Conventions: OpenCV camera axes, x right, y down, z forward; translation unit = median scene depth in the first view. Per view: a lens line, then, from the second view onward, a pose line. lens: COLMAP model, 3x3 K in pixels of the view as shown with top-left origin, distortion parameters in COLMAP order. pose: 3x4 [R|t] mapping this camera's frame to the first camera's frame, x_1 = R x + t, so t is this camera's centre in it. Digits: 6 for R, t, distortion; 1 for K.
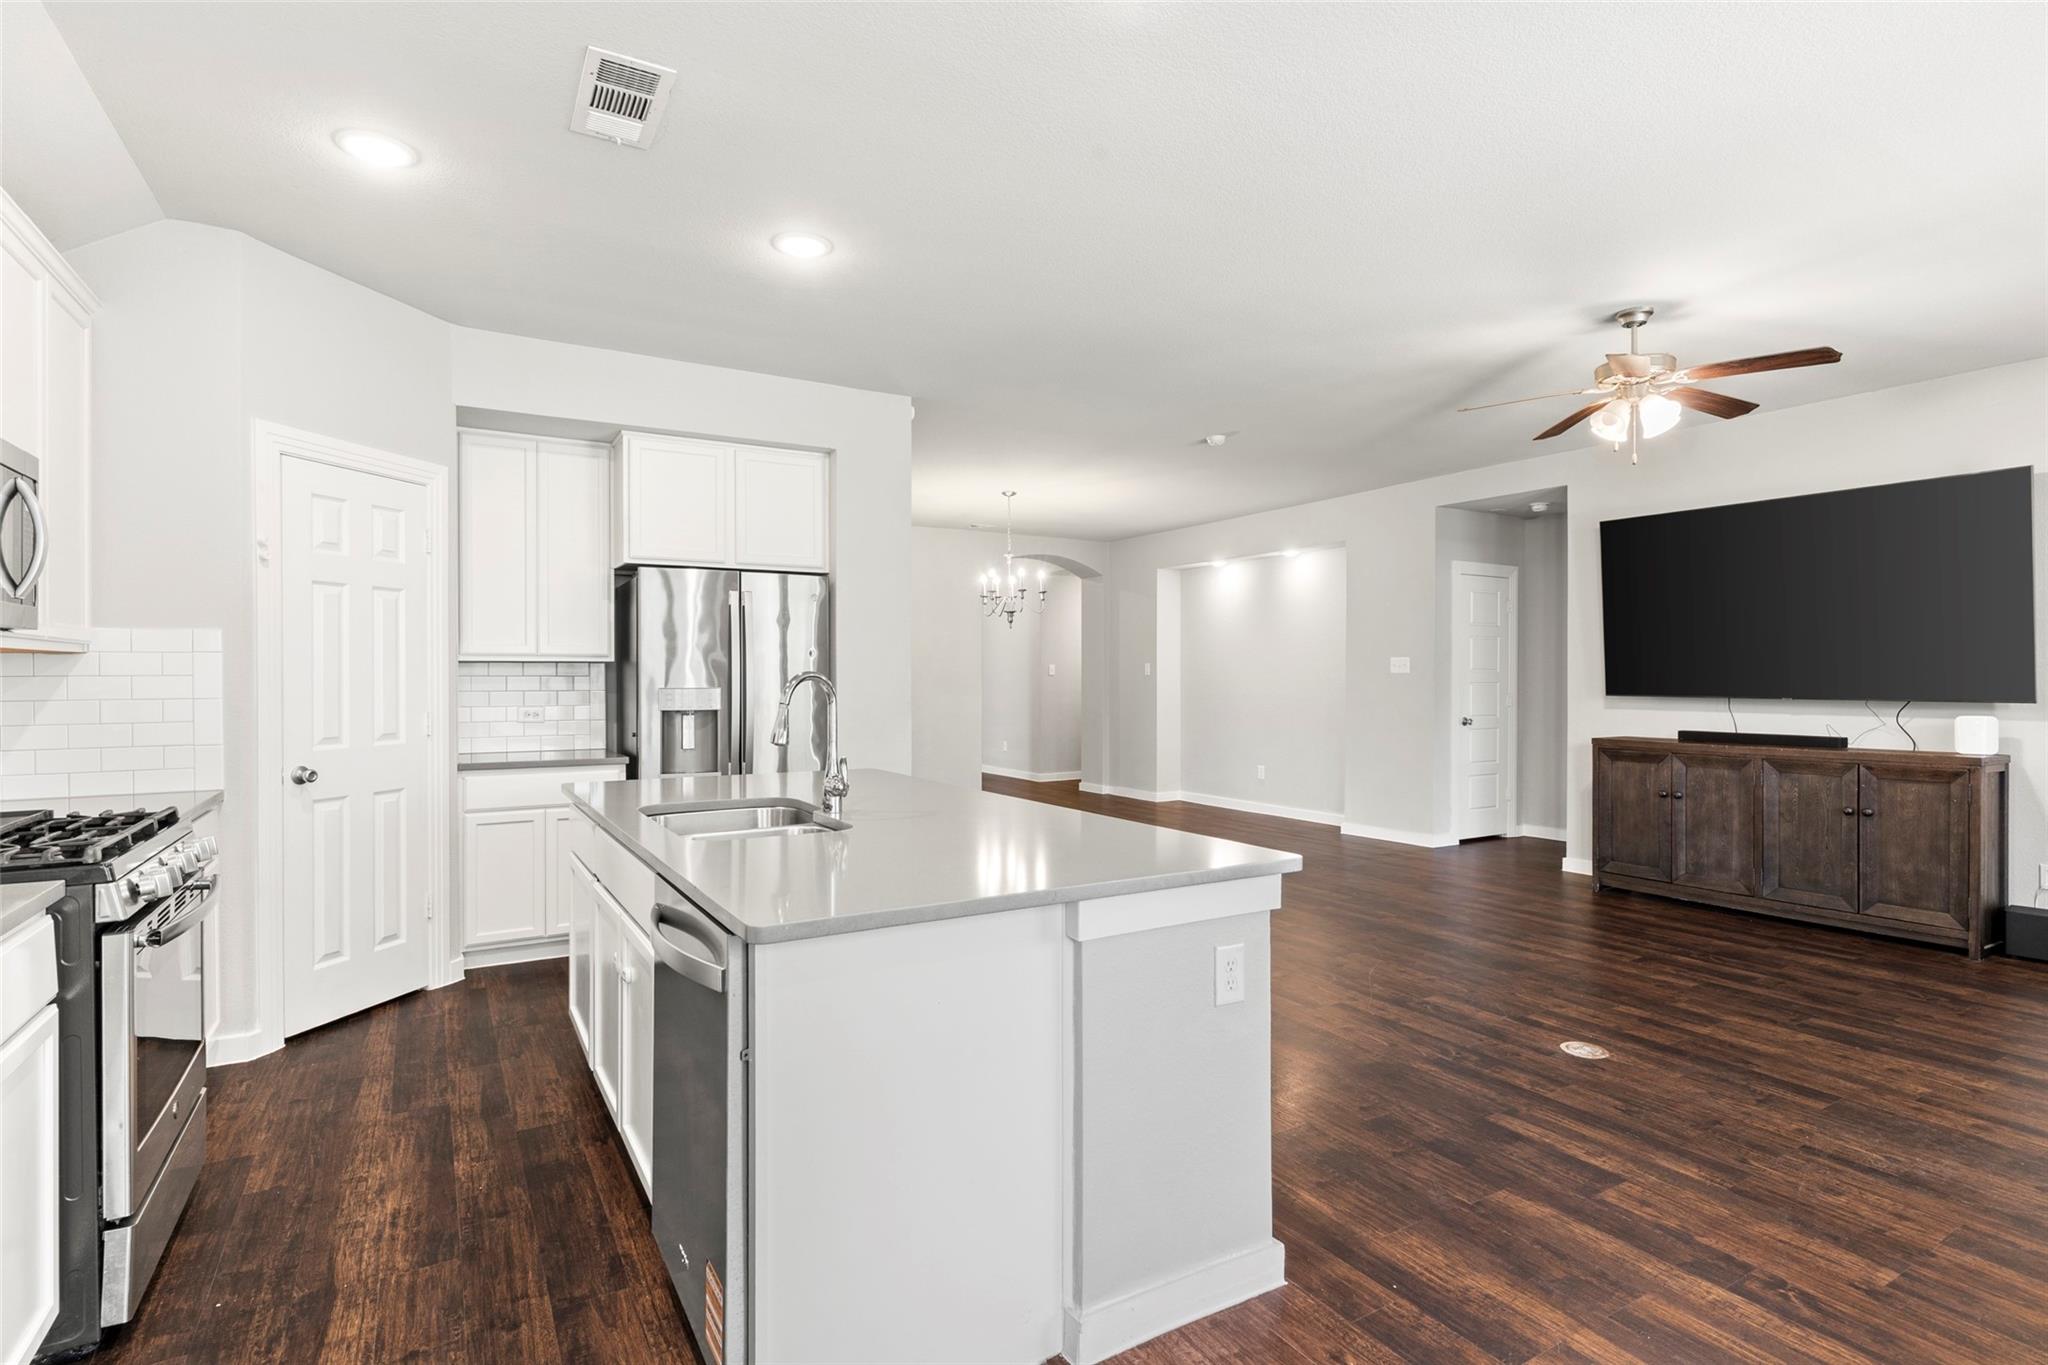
lens RADIAL K [[997.7, 0, 1010.2], [0, 997.7, 680.1], [0, 0, 1]] dist [0.013515, -0.001817]
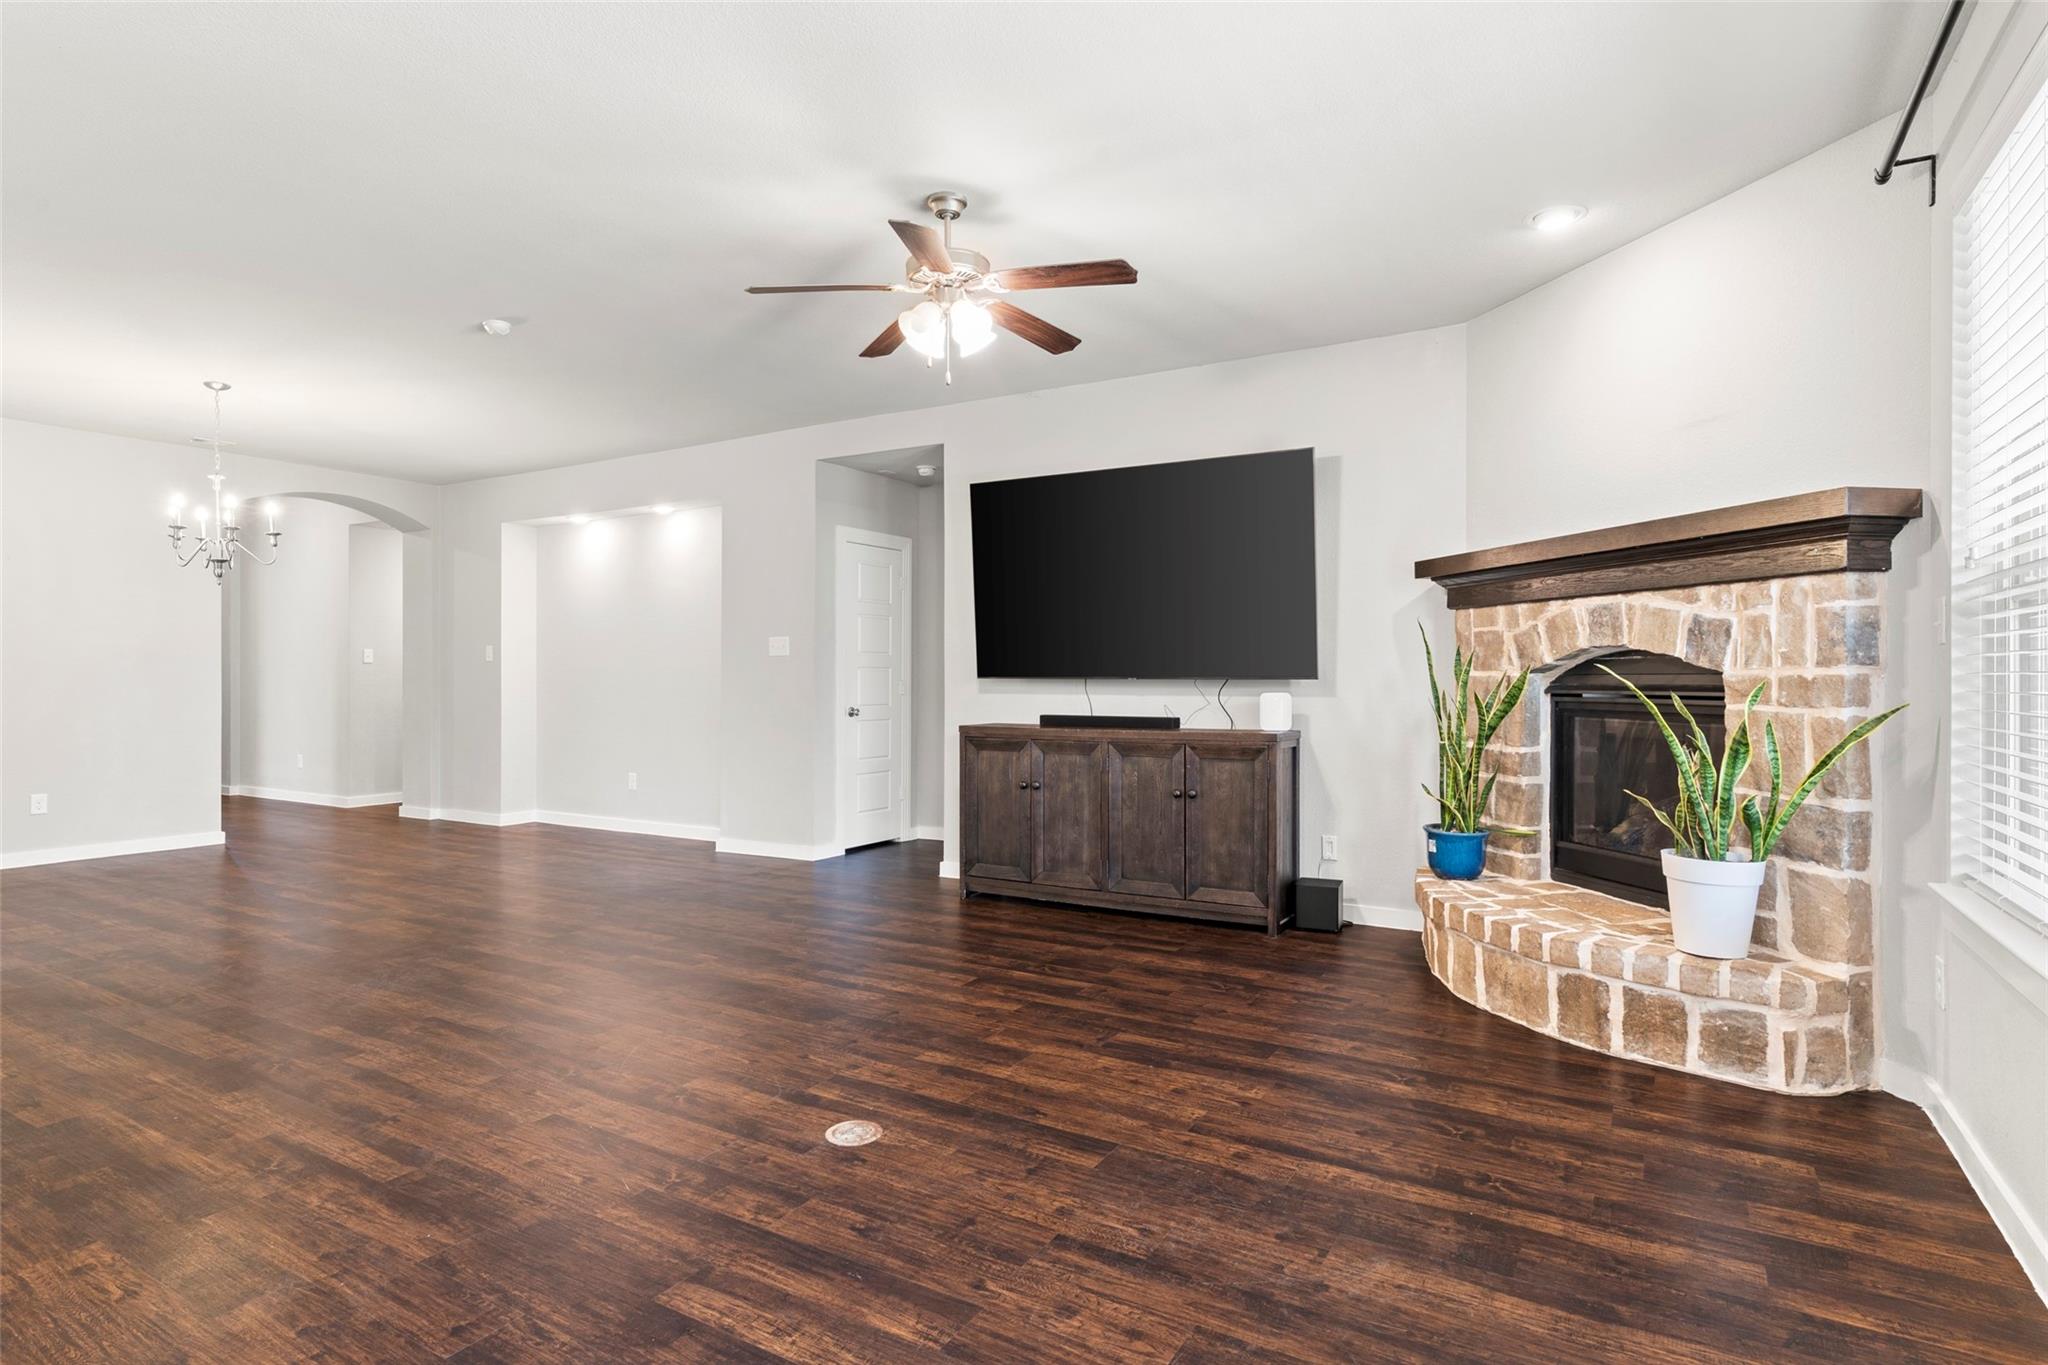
lens RADIAL K [[1085.0, 0, 1012.6], [0, 1085.0, 672.2], [0, 0, 1]] dist [0.000384, -0.000205]
pose [[0.882368, 0.002222, 0.470555, 0.215756], [0.001619, 0.999969, -0.007759, 0.023289], [-0.470558, 0.007608, 0.882336, 0.166781]]
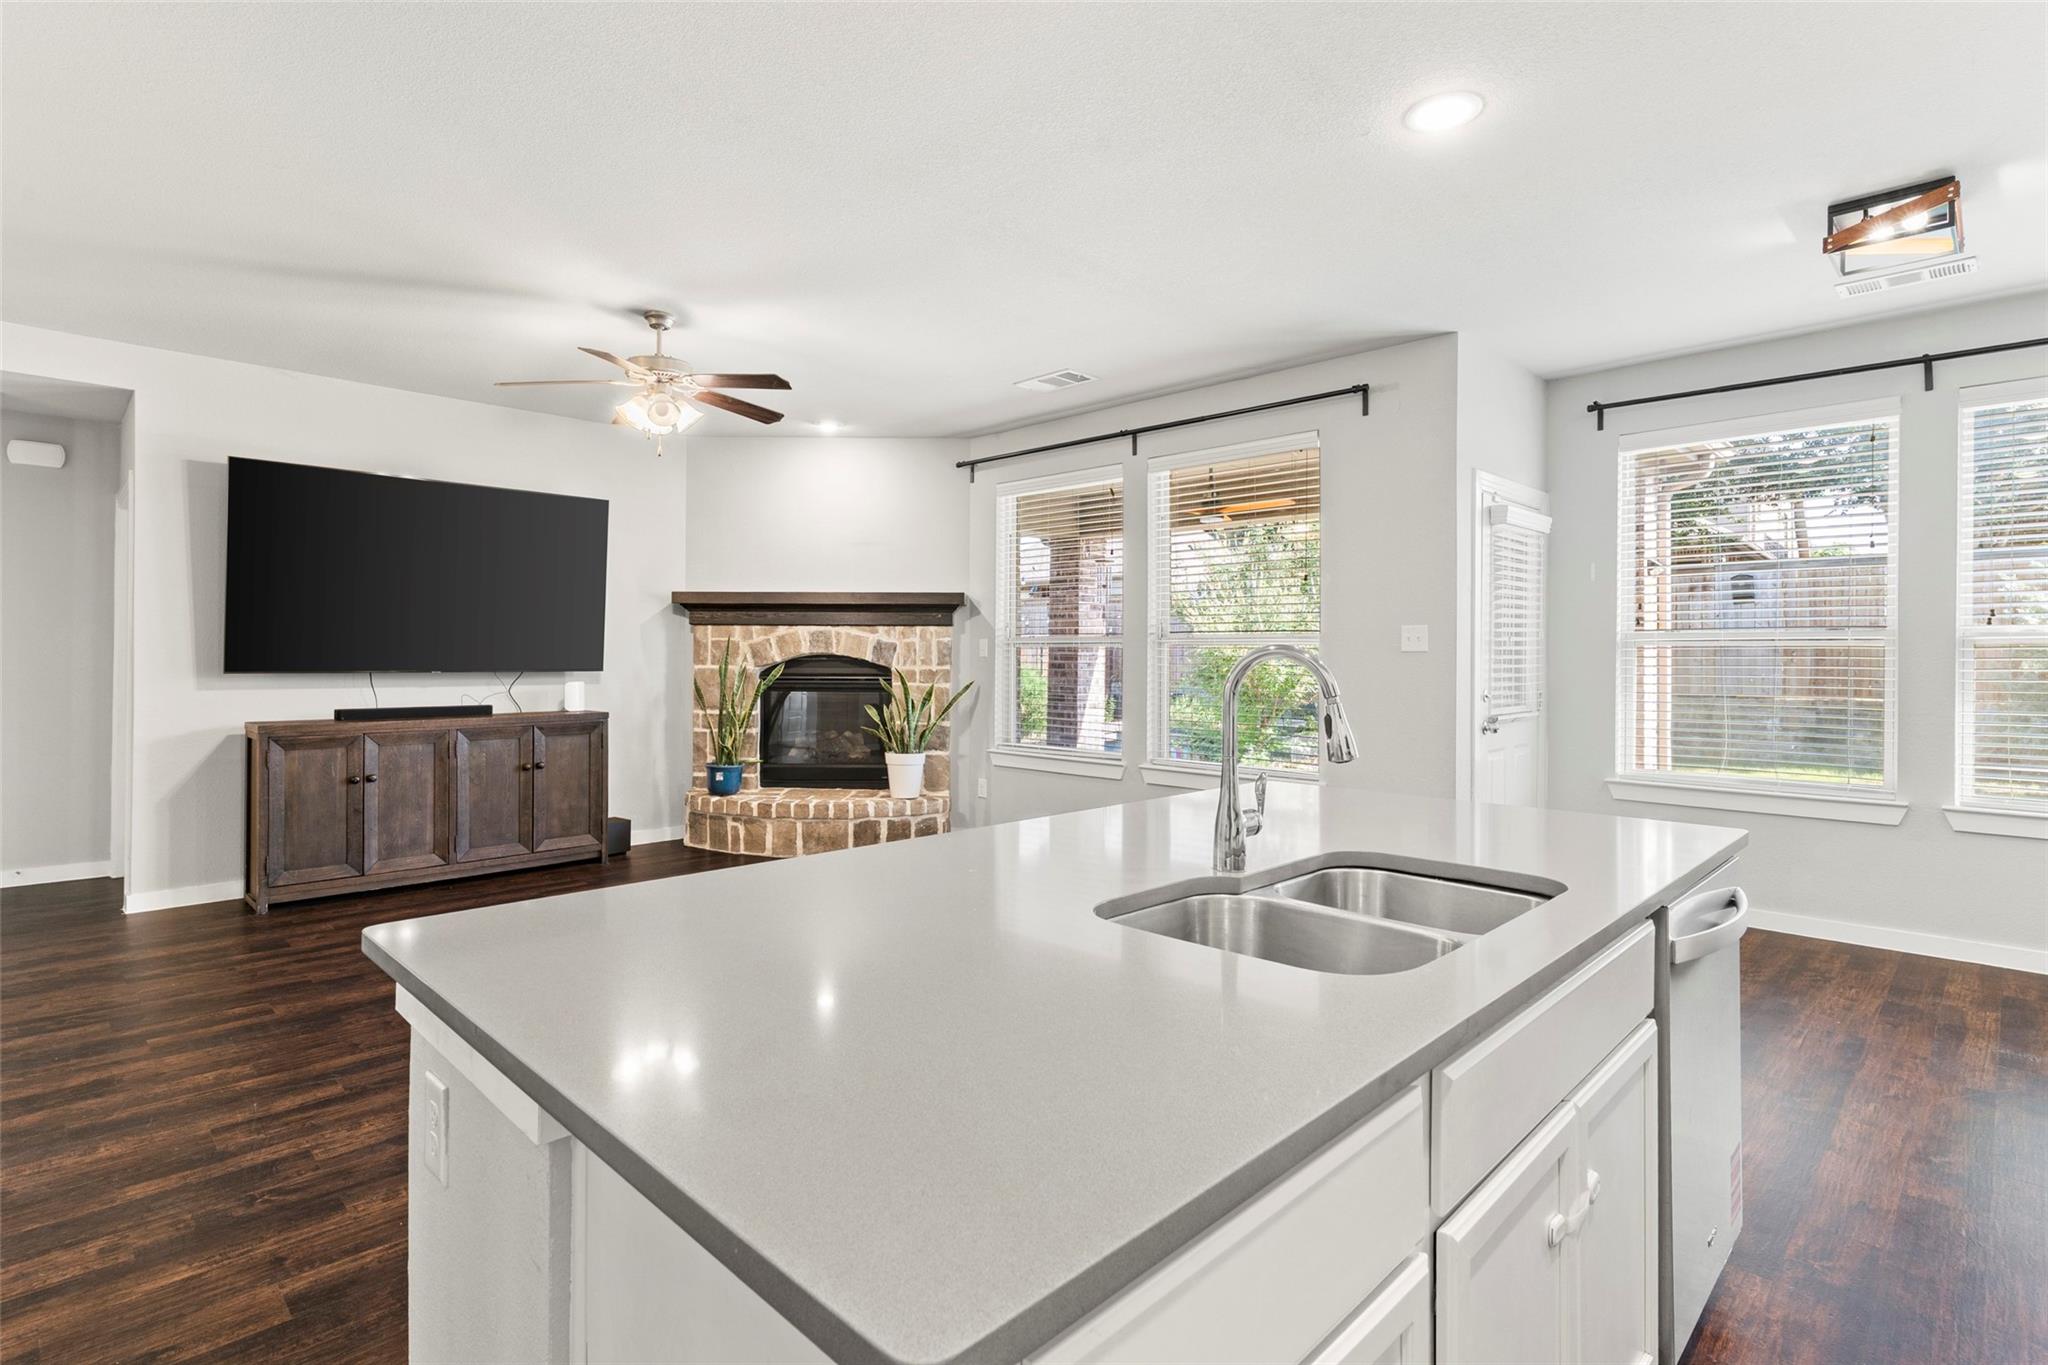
lens RADIAL K [[997.7, 0, 1016.1], [0, 997.7, 648.0], [0, 0, 1]] dist [0.013515, -0.001817]
pose [[-0.247463, 0.006715, 0.968874, -0.446016], [-0.001164, 0.999973, -0.007228, 0.000439], [-0.968897, -0.002916, -0.247449, 0.766978]]
